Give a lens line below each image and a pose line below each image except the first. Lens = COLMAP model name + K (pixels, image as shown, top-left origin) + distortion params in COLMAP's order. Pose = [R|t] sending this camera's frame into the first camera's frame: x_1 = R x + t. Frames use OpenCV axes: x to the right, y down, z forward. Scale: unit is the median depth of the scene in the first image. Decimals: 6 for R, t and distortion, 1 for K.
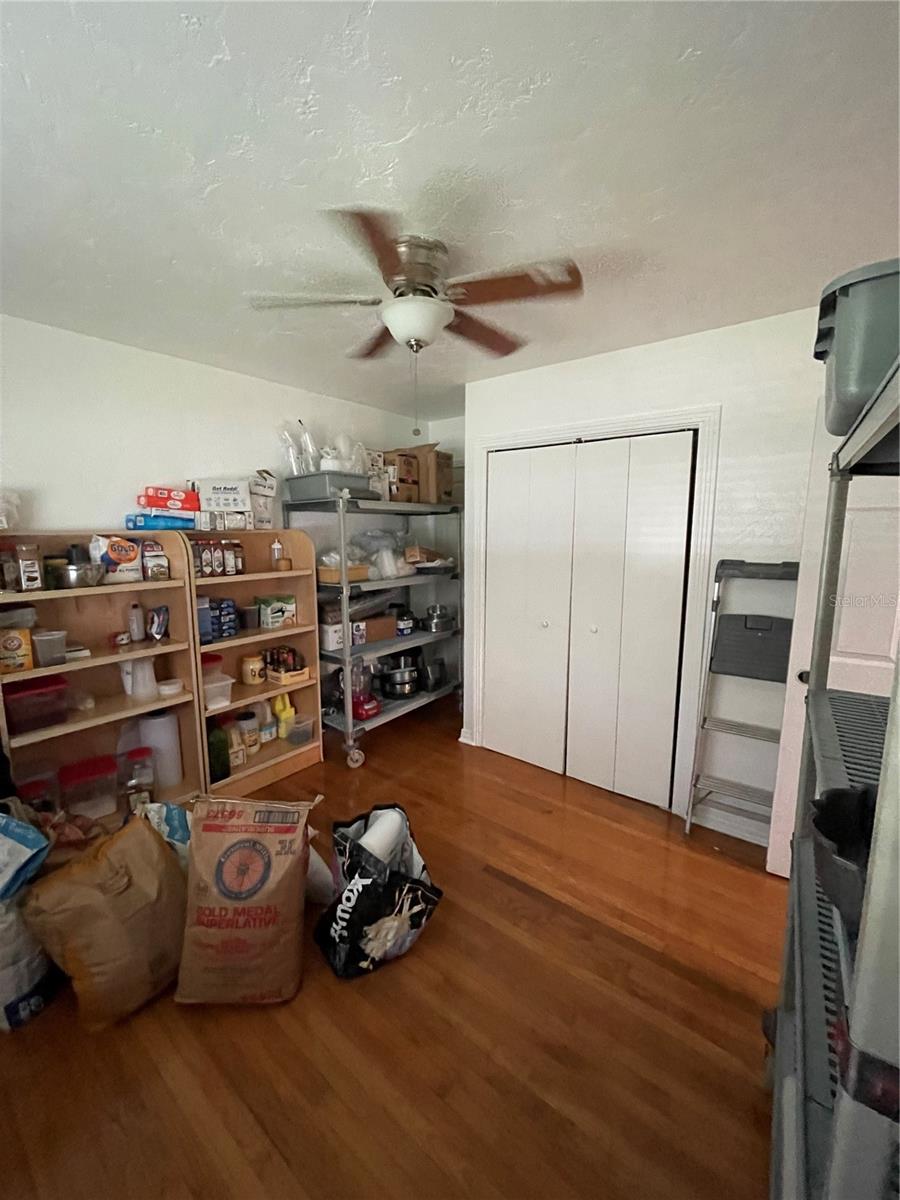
lens RADIAL K [[481.1, 0, 445.9], [0, 481.1, 596.7], [0, 0, 1]] dist [-0.002394, 0.000032]
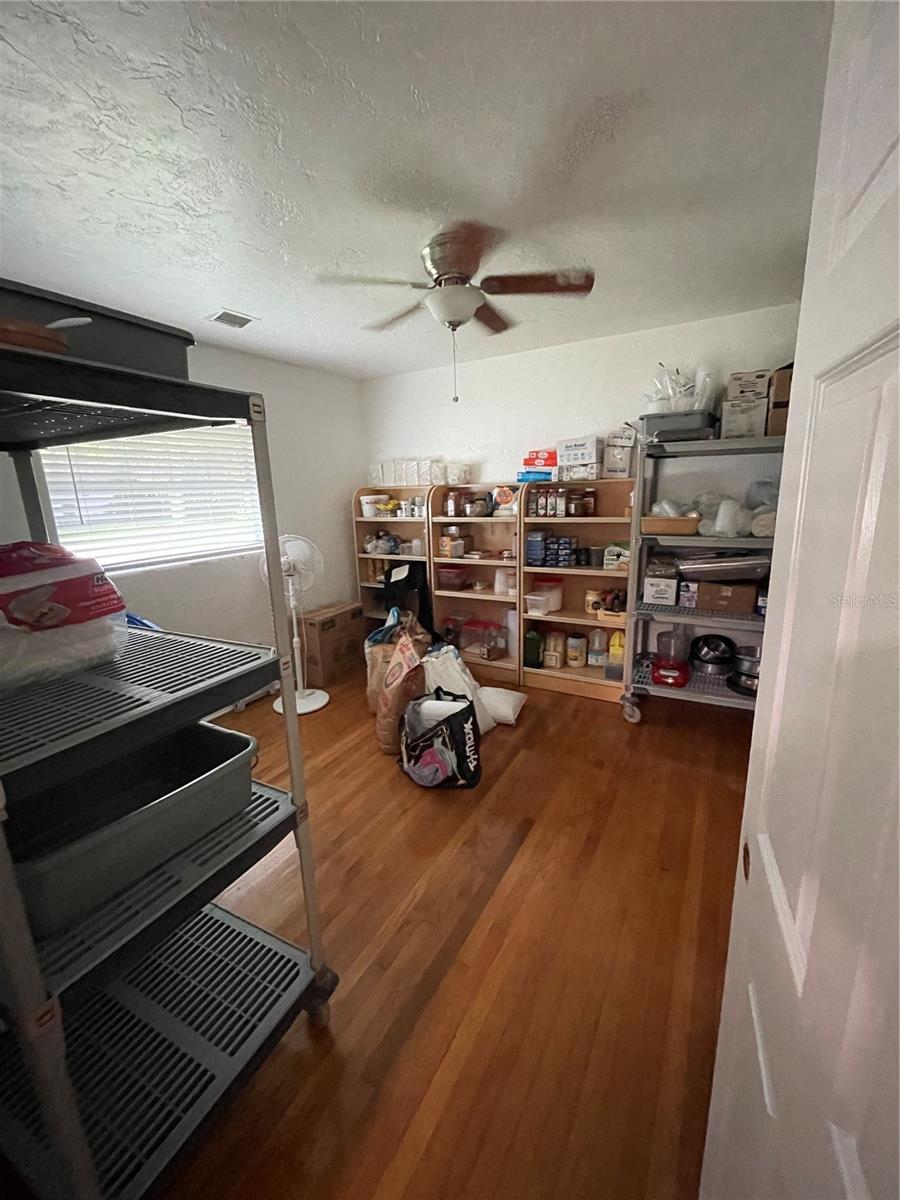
lens RADIAL K [[481.1, 0, 445.9], [0, 481.1, 596.7], [0, 0, 1]] dist [-0.002394, 0.000032]
pose [[0.147337, 0.215808, -0.965256, 0.755690], [-0.107384, 0.973628, 0.201288, -0.062986], [0.983240, 0.073995, 0.166626, 0.506882]]
